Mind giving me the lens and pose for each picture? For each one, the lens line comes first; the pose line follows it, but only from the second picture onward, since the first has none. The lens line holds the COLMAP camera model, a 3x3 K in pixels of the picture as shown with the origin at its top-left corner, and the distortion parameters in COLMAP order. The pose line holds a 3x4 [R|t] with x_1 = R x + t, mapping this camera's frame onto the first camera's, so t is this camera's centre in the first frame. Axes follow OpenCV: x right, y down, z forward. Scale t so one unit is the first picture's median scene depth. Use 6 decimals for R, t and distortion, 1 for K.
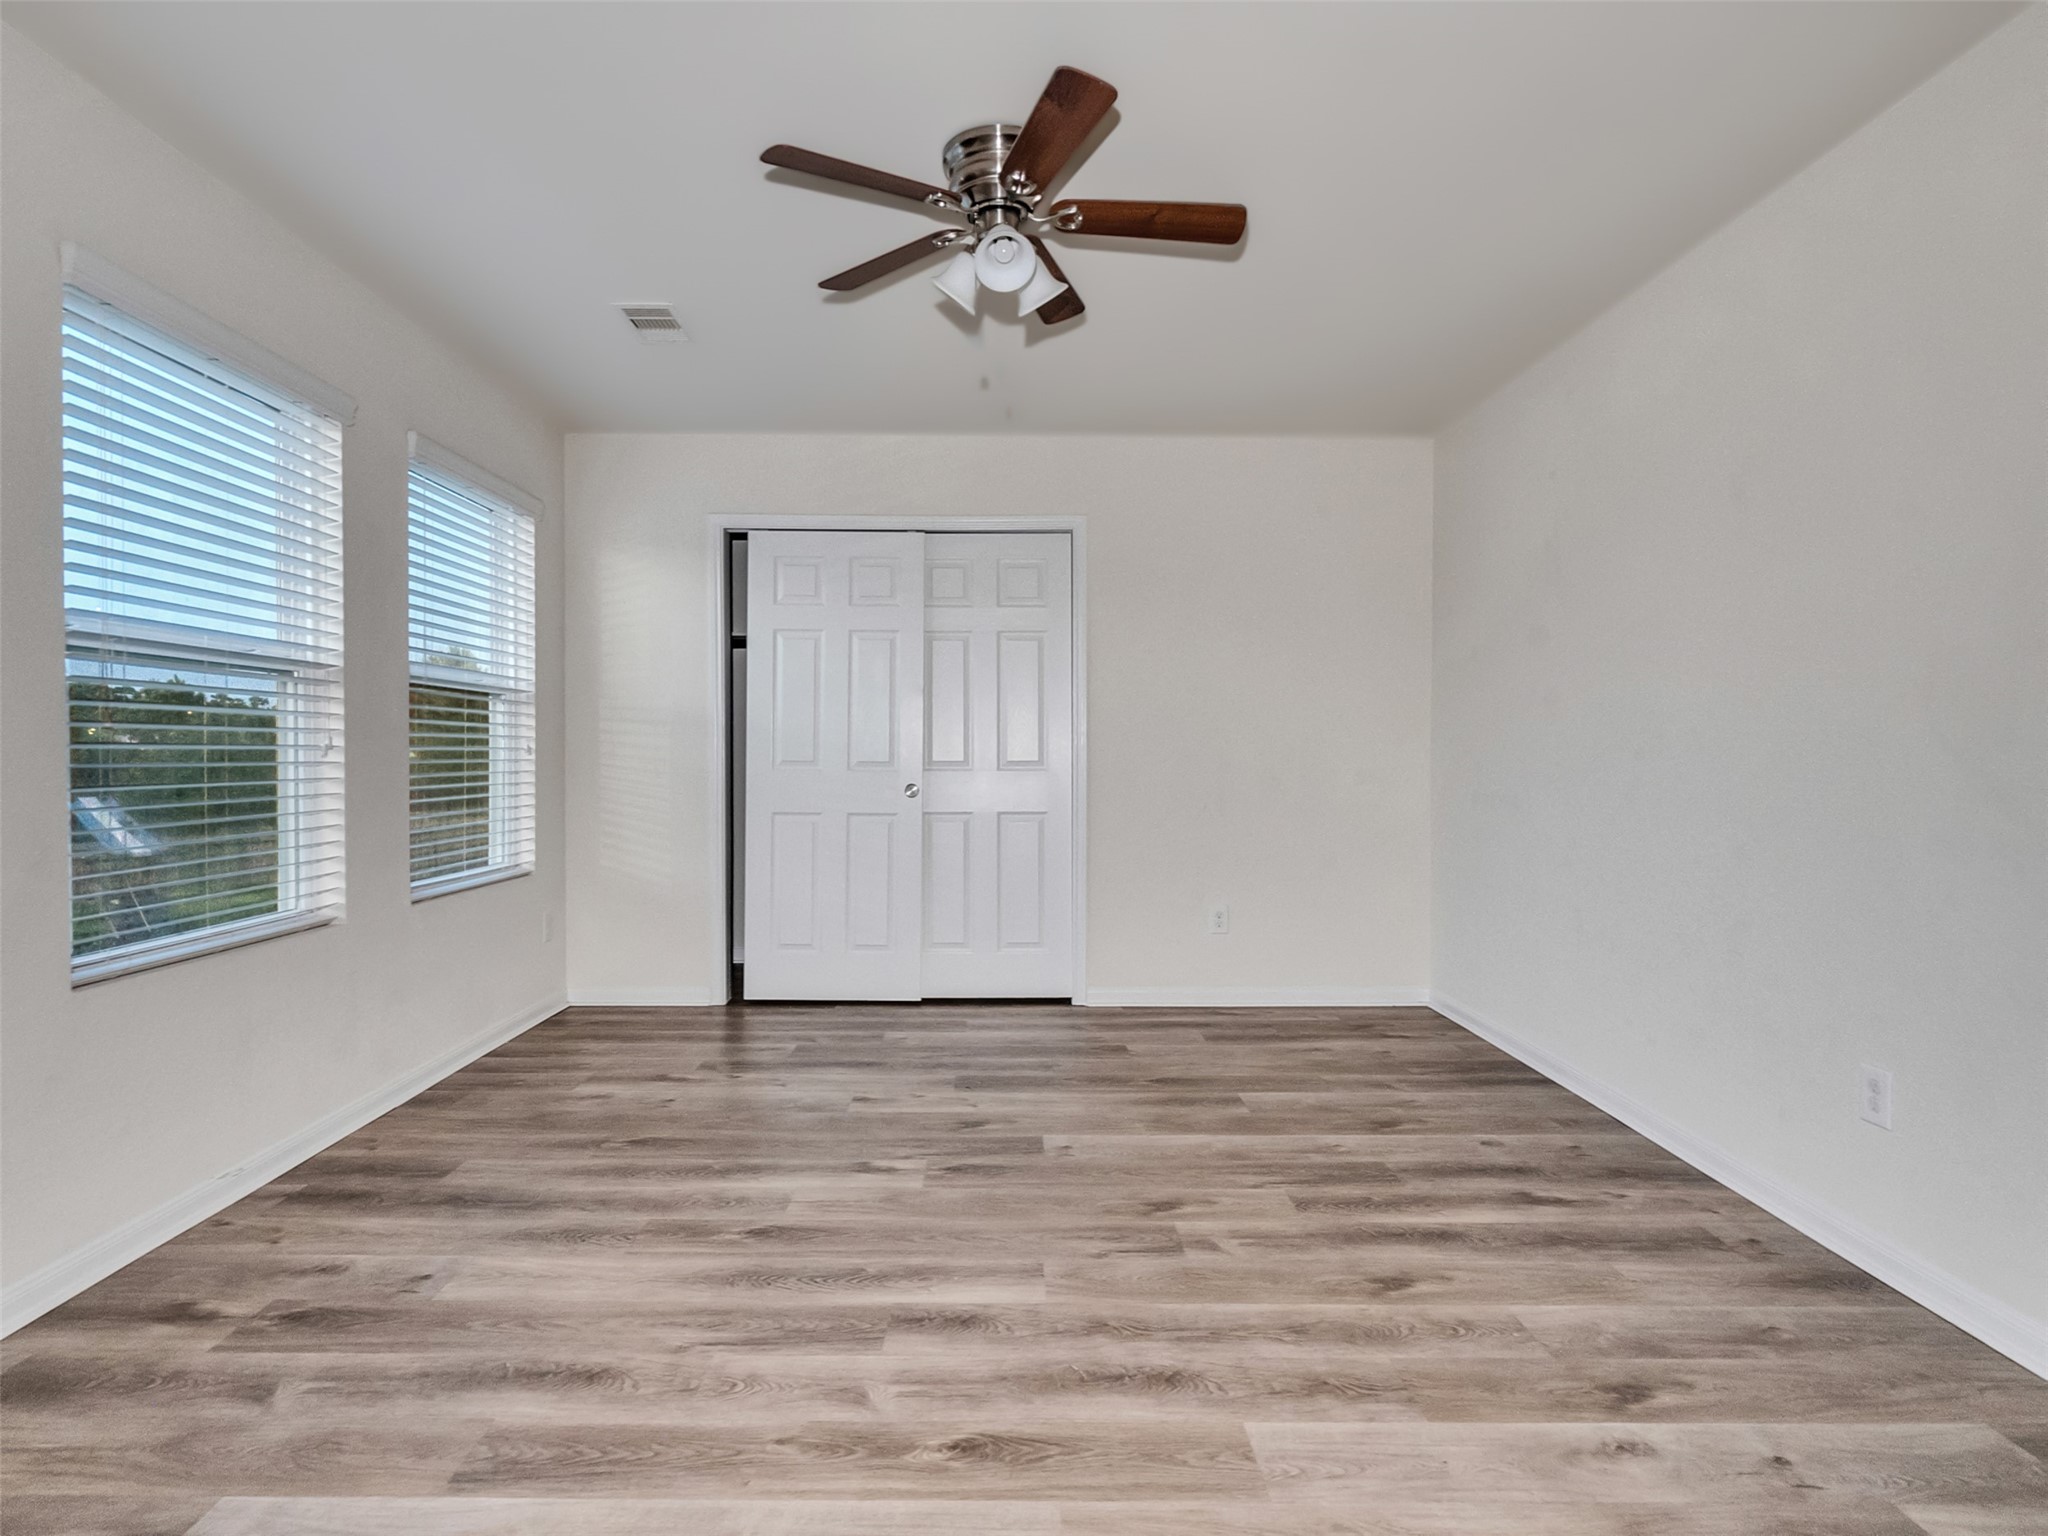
lens RADIAL K [[1047.9, 0, 1008.9], [0, 1047.9, 763.4], [0, 0, 1]] dist [-0.003644, 0.001969]
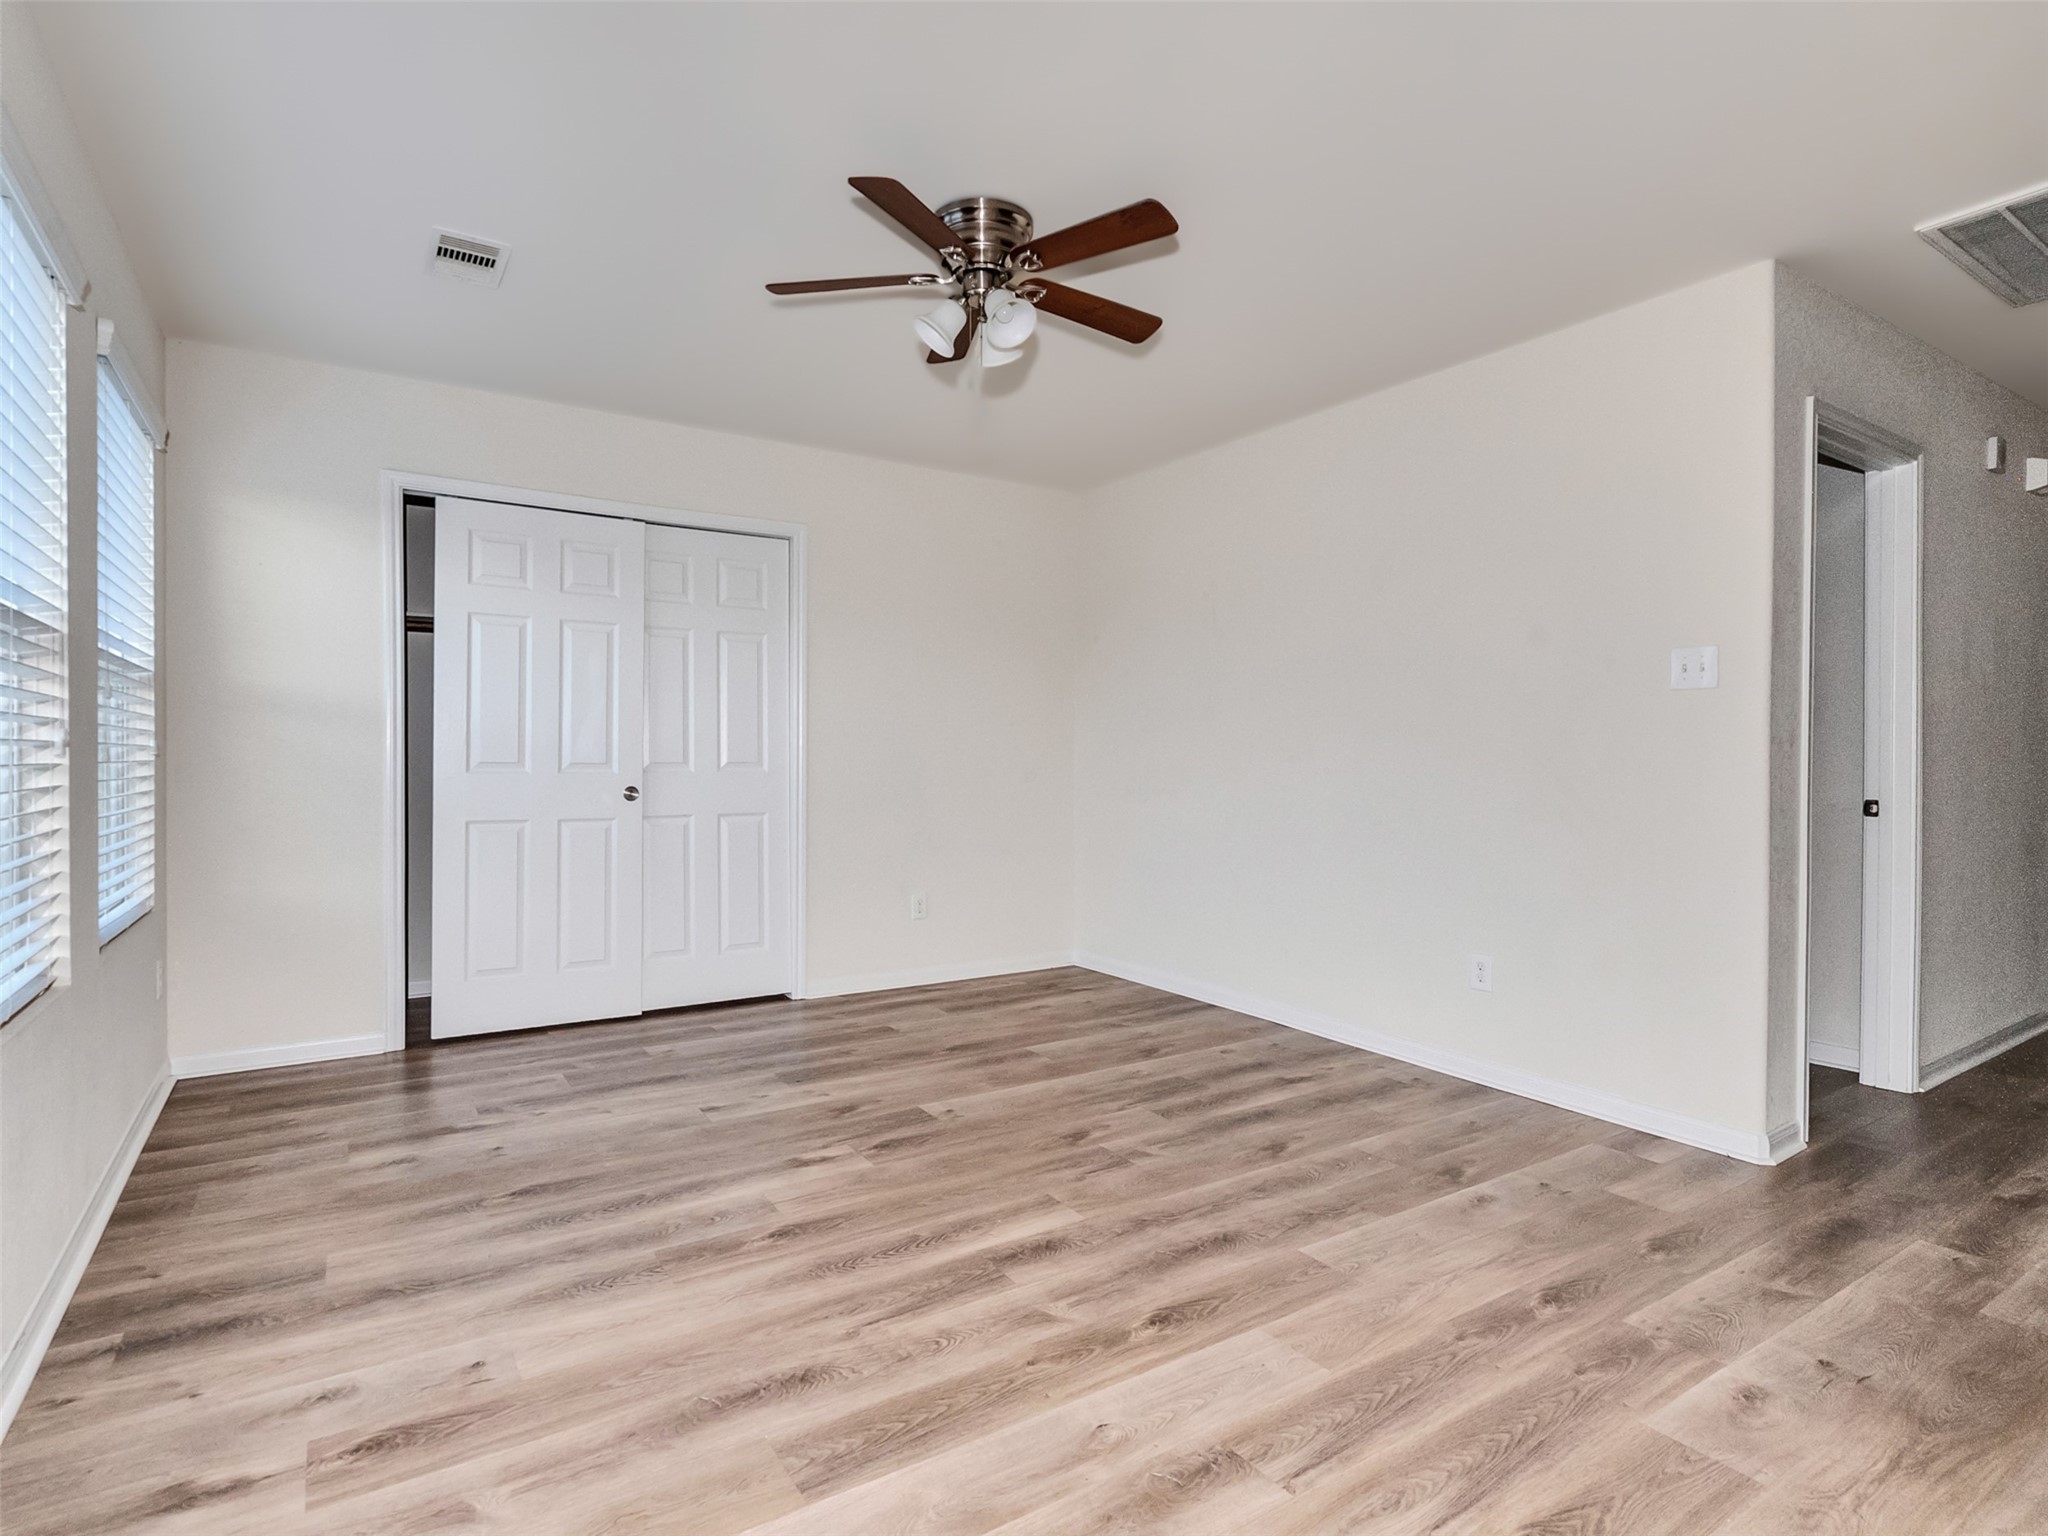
lens RADIAL K [[1047.9, 0, 1007.1], [0, 1047.9, 757.2], [0, 0, 1]] dist [-0.003644, 0.001969]
pose [[0.844343, 0.001649, 0.535801, -0.532997], [0.002491, 0.999972, -0.007004, 0.000975], [-0.535797, 0.007249, 0.844315, 0.034369]]
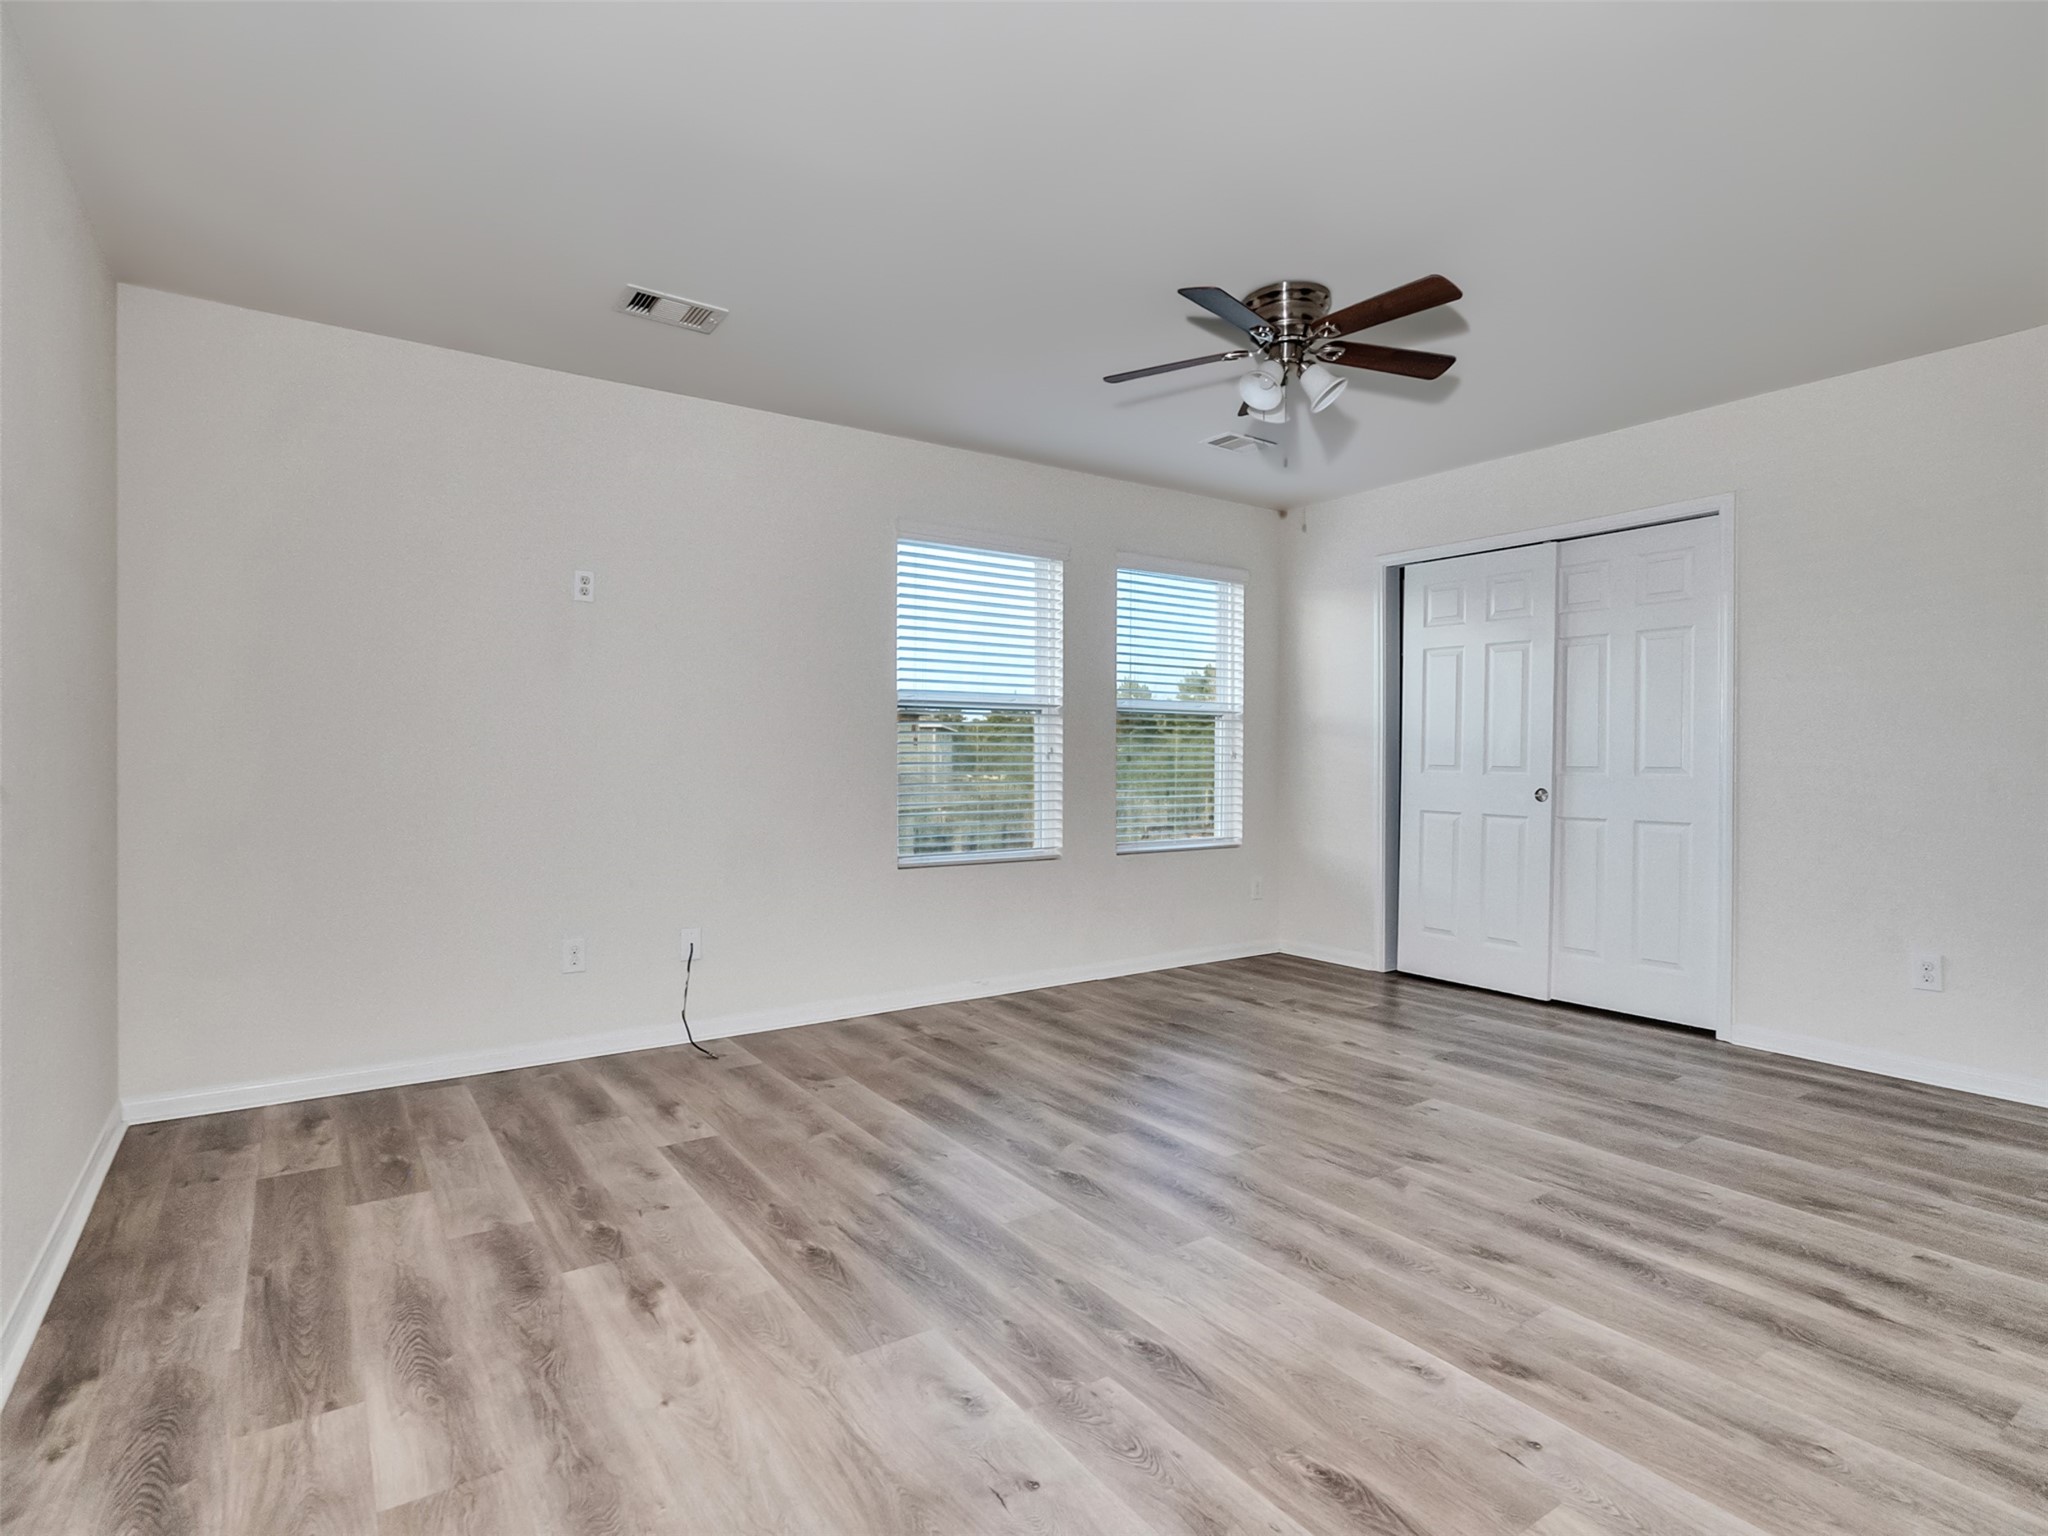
lens RADIAL K [[1047.9, 0, 1015.5], [0, 1047.9, 760.3], [0, 0, 1]] dist [-0.003644, 0.001969]
pose [[0.562190, 0.003962, -0.826999, 0.800158], [-0.010038, 0.999948, -0.002033, -0.001254], [0.826947, 0.009444, 0.562200, -0.005963]]
